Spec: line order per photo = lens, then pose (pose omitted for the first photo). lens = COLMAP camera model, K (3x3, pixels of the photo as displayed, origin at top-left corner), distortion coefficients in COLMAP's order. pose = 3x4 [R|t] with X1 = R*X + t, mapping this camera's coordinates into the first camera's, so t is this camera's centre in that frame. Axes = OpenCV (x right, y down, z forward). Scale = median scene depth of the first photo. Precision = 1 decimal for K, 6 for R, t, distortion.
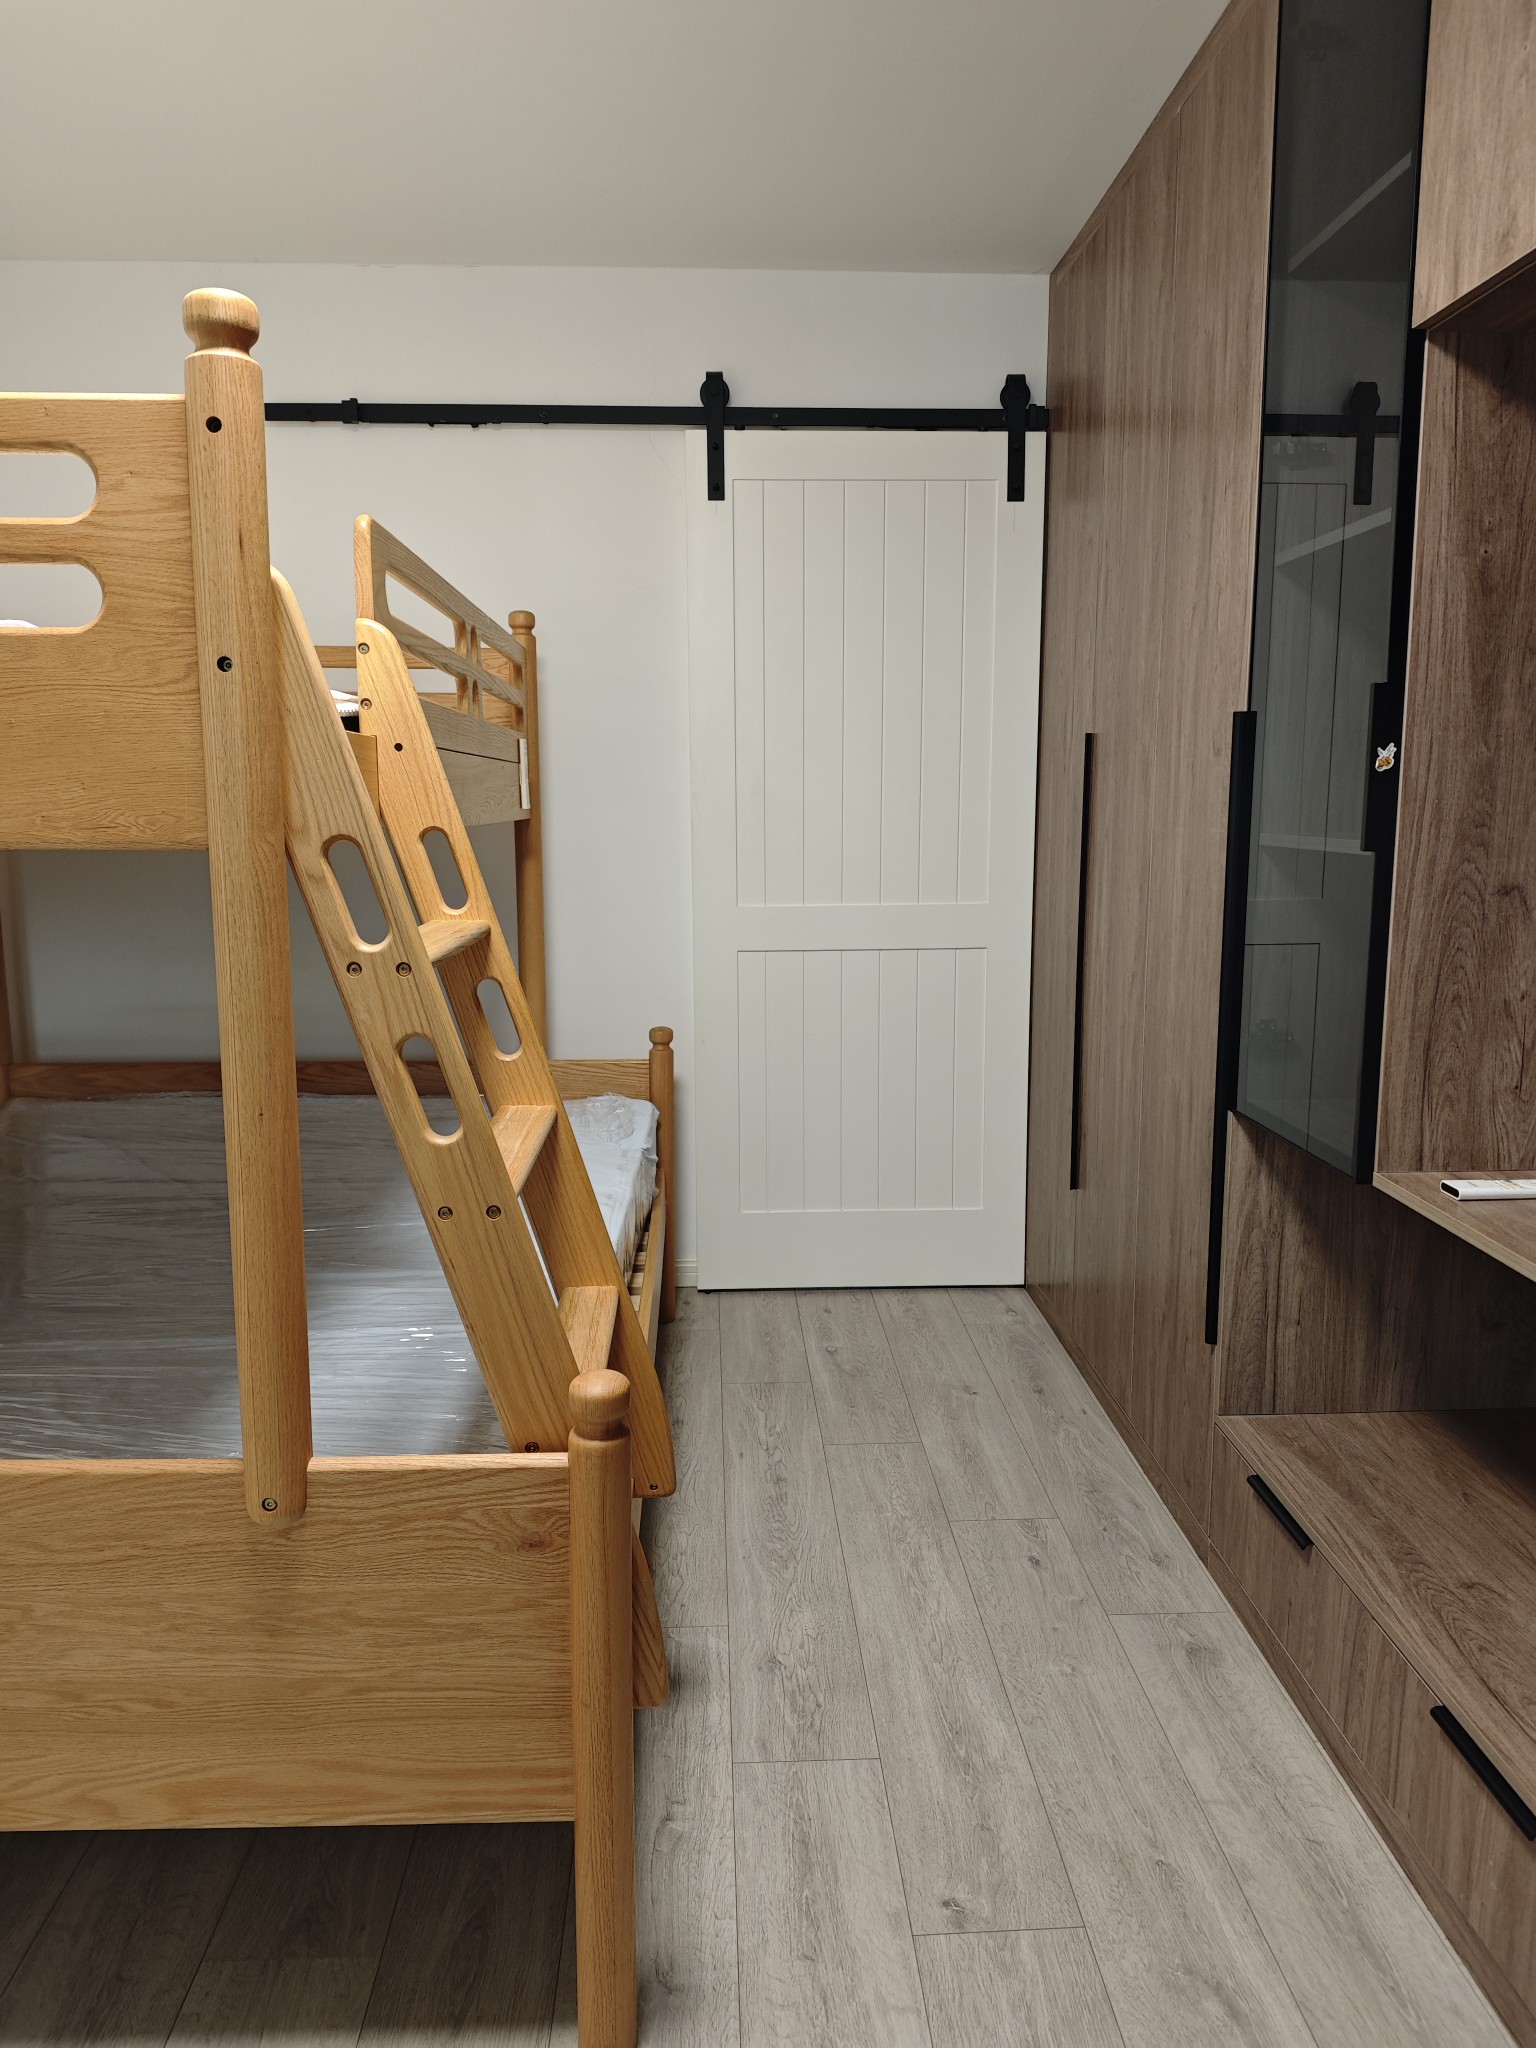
lens RADIAL K [[1408.0, 0, 754.7], [0, 1408.0, 1019.4], [0, 0, 1]] dist [0.060298, -0.097979]
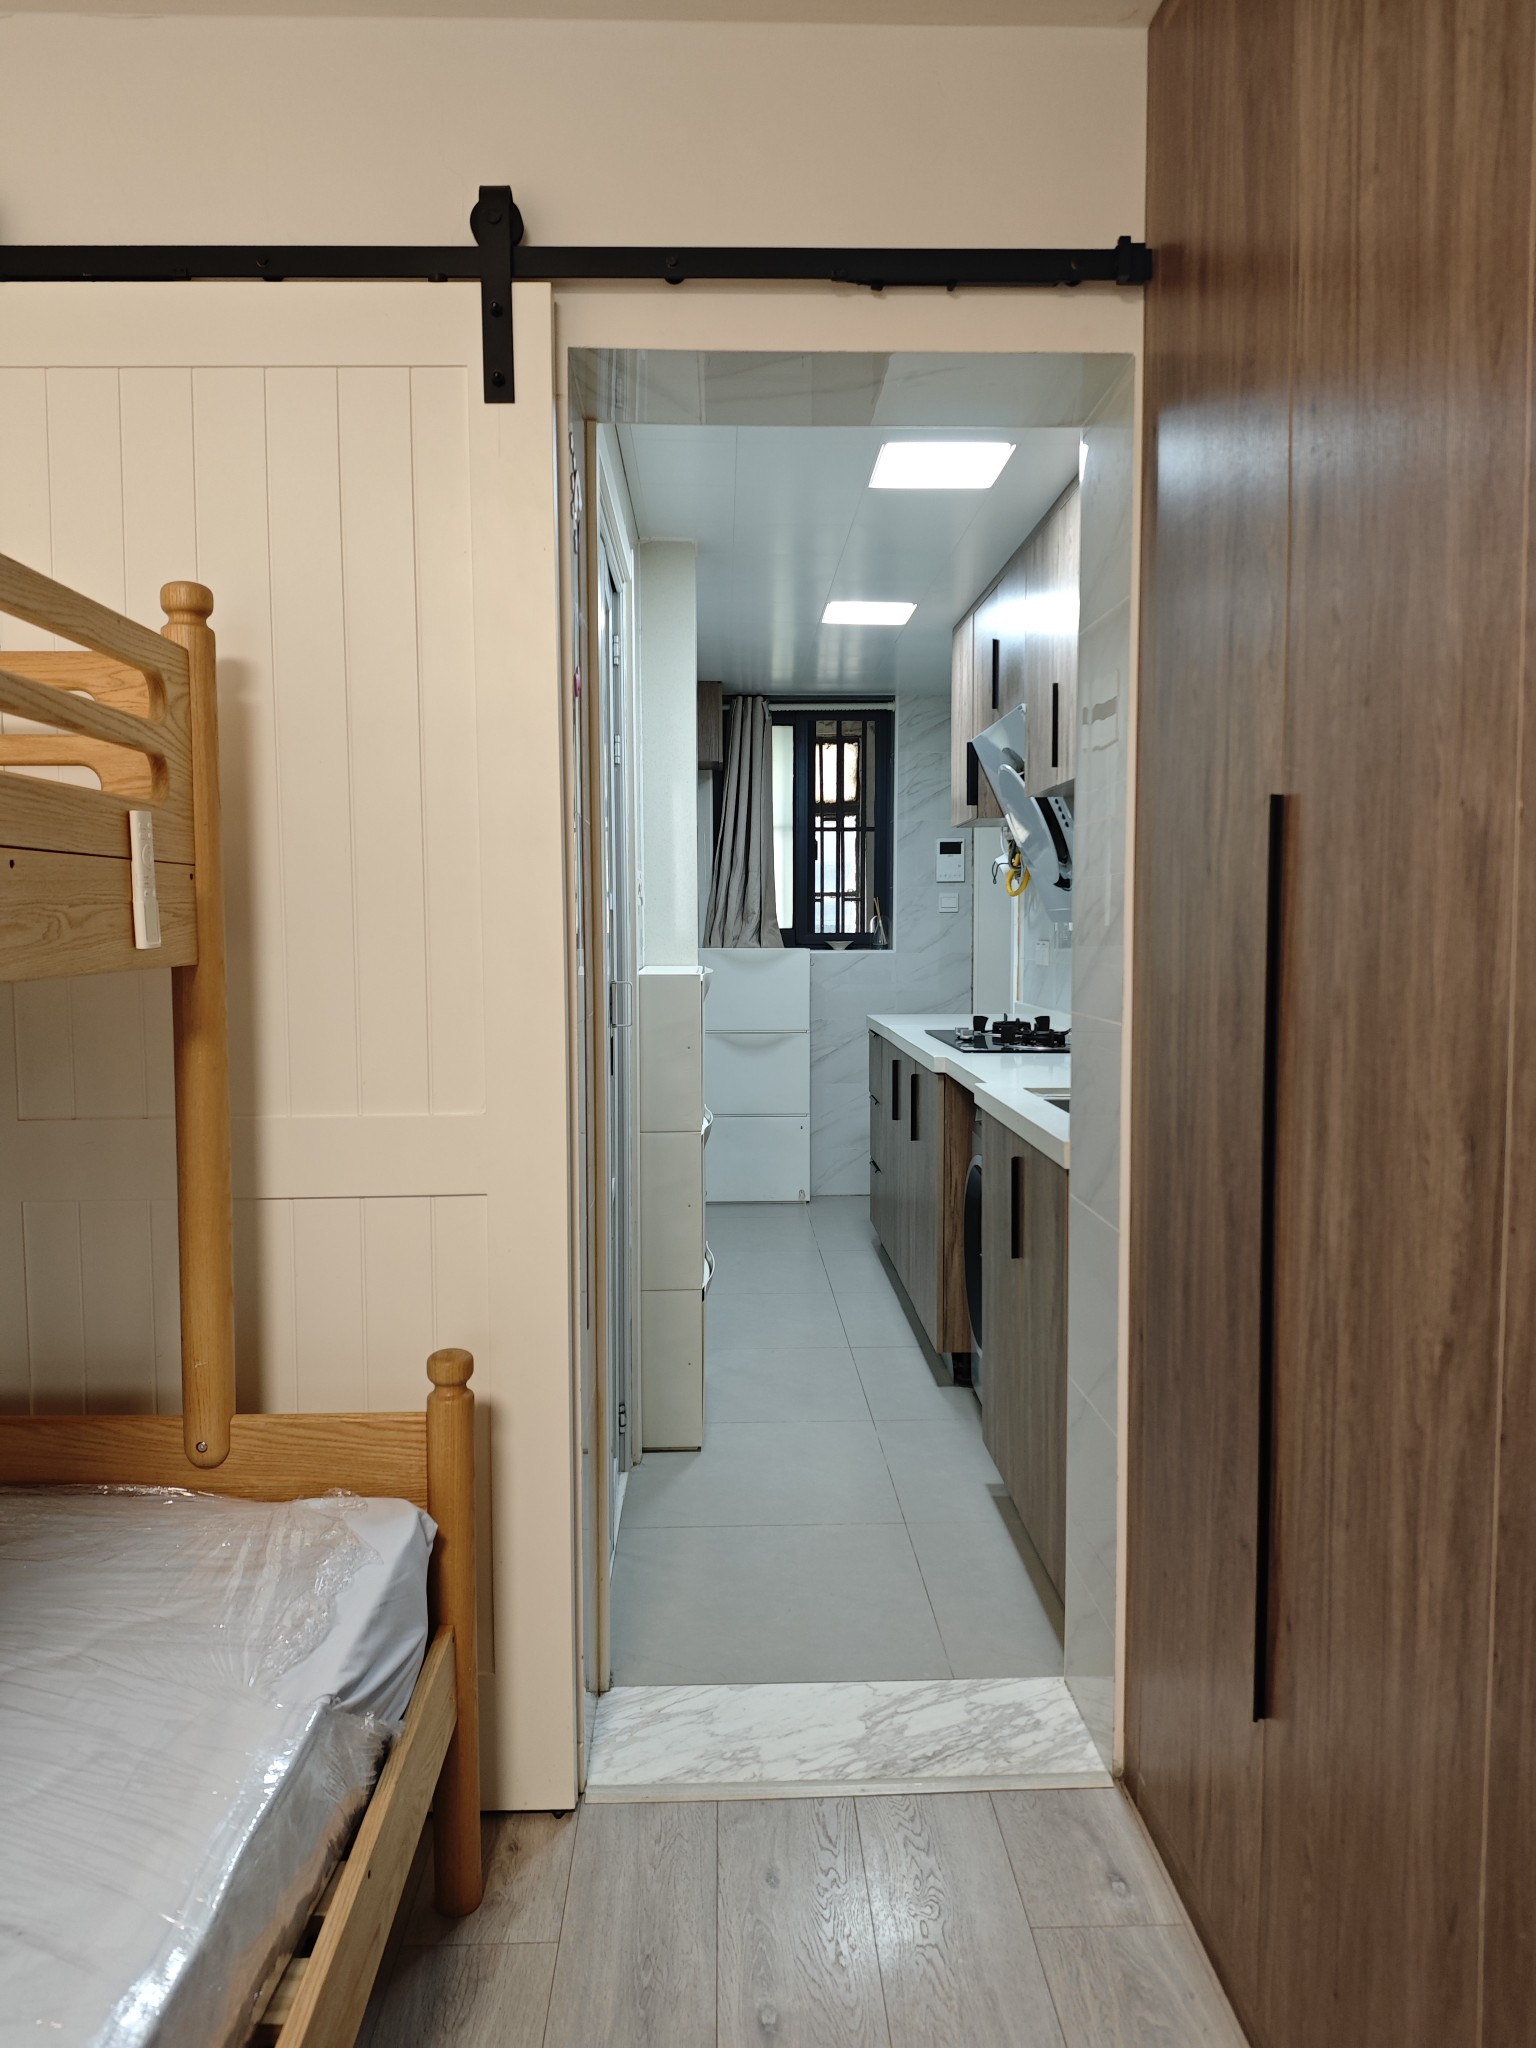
lens RADIAL K [[1408.0, 0, 754.7], [0, 1408.0, 1019.4], [0, 0, 1]] dist [0.060298, -0.097979]
pose [[0.999944, -0.001443, -0.010453, 0.087611], [0.000554, 0.996420, -0.084543, -0.121657], [0.010538, 0.084533, 0.996365, 0.750182]]
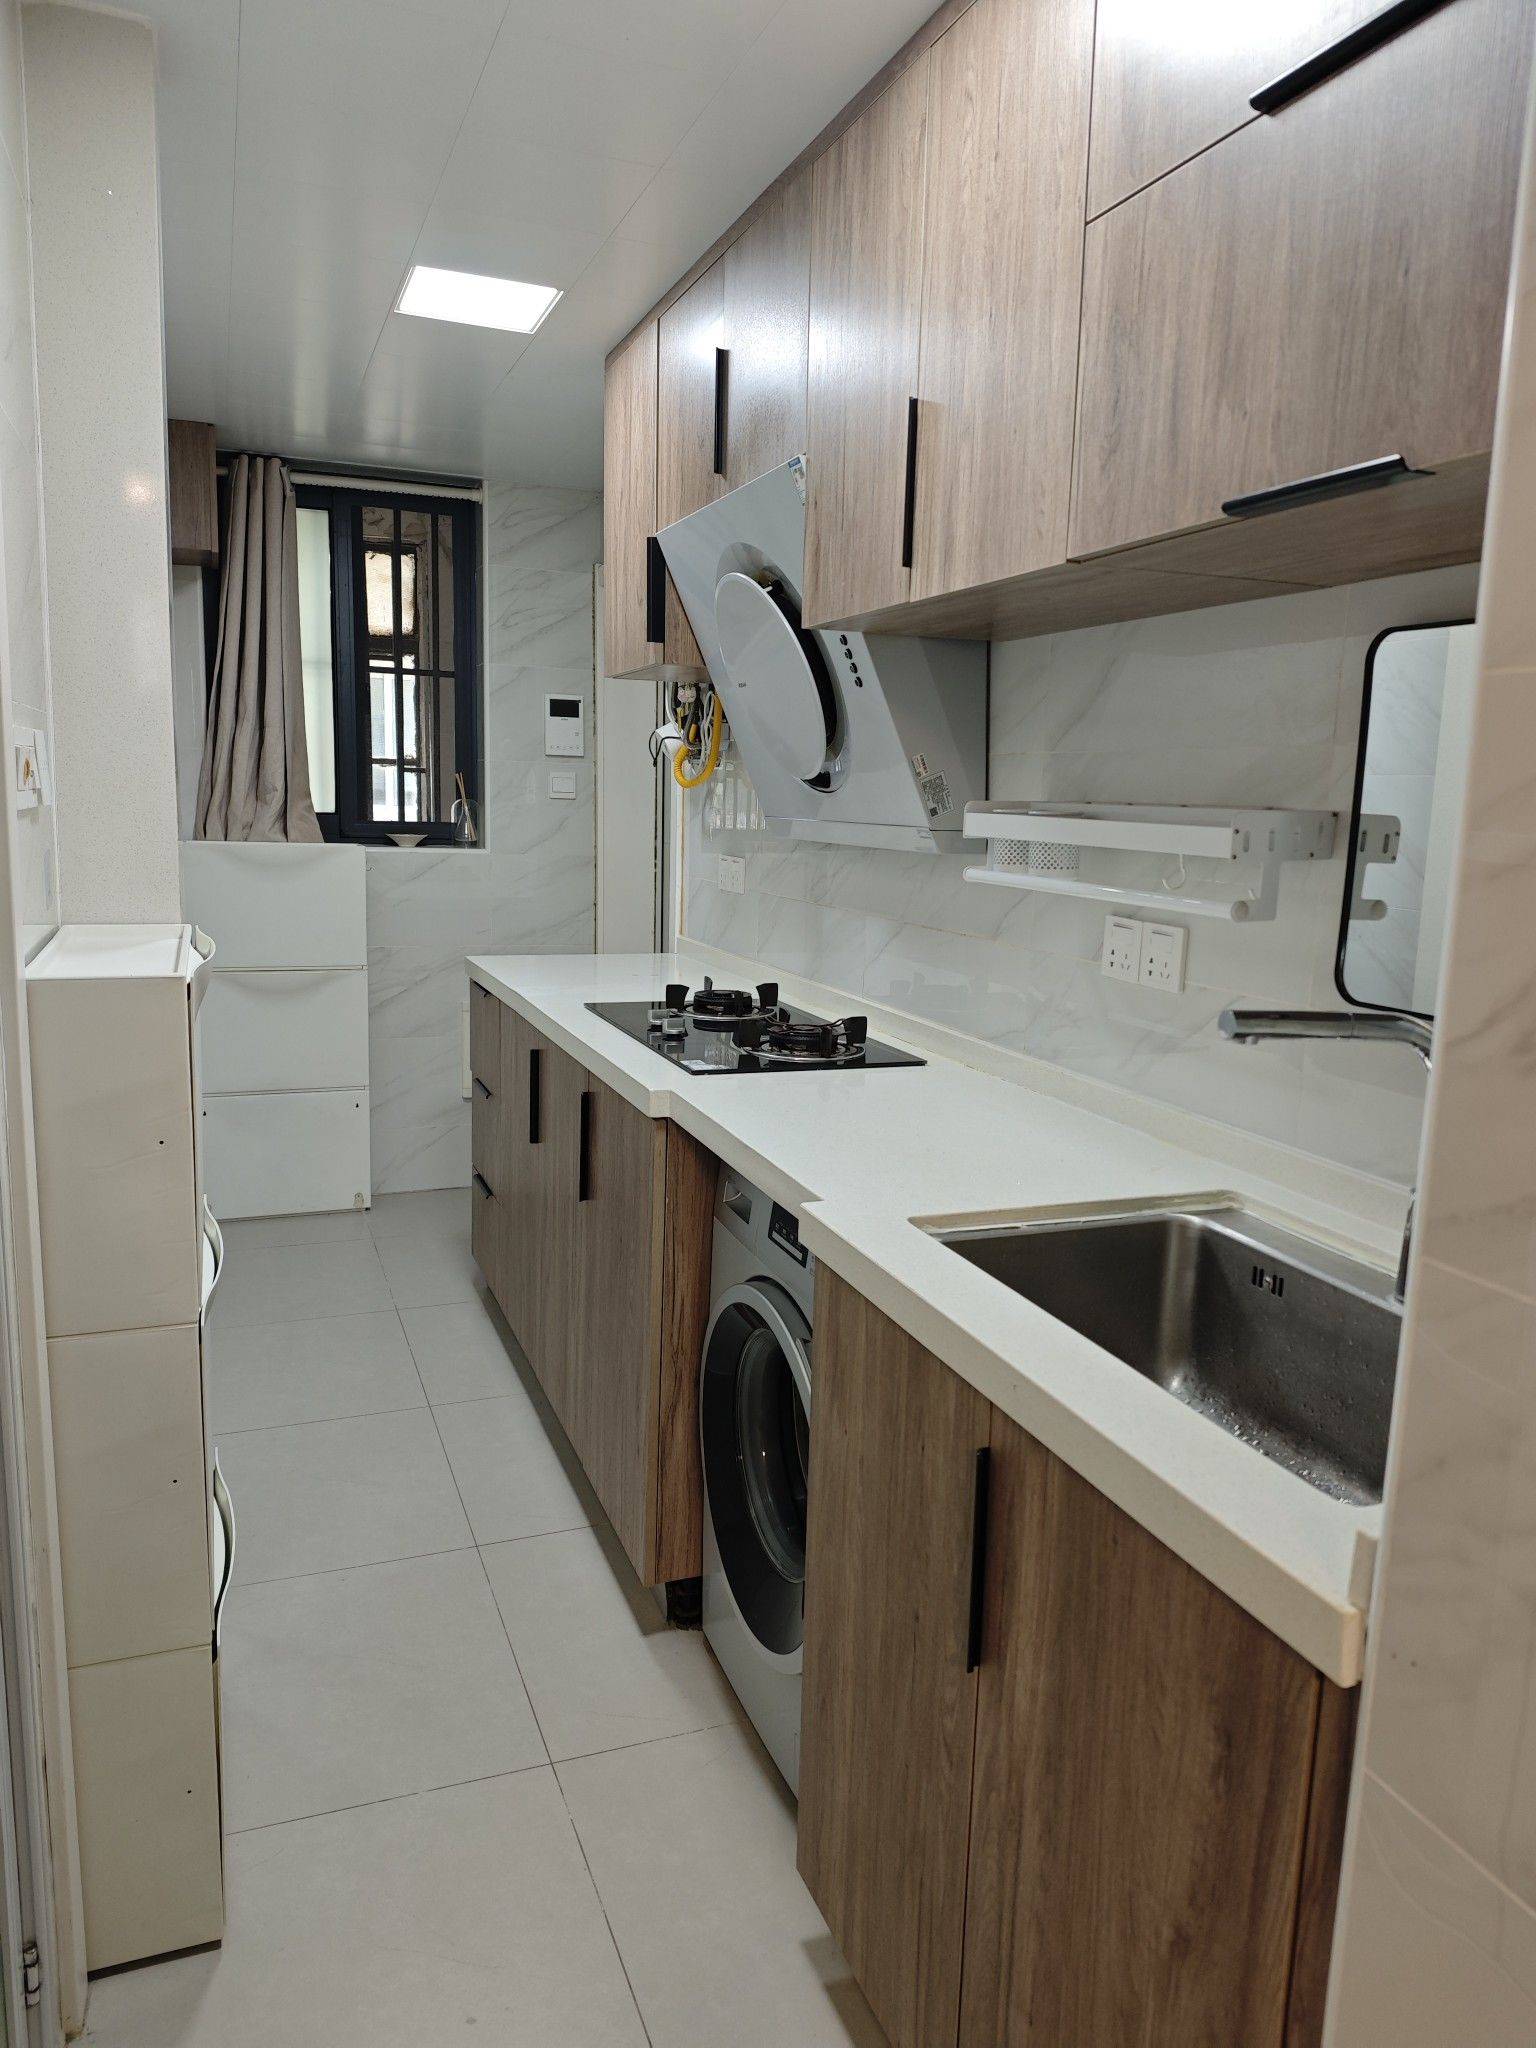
lens RADIAL K [[1458.2, 0, 791.7], [0, 1458.2, 1031.2], [0, 0, 1]] dist [0.112061, -0.220749]
pose [[0.945092, -0.023443, 0.325962, 0.054437], [0.019882, 0.999701, 0.014253, -0.280546], [-0.326198, -0.006990, 0.945276, 1.524700]]
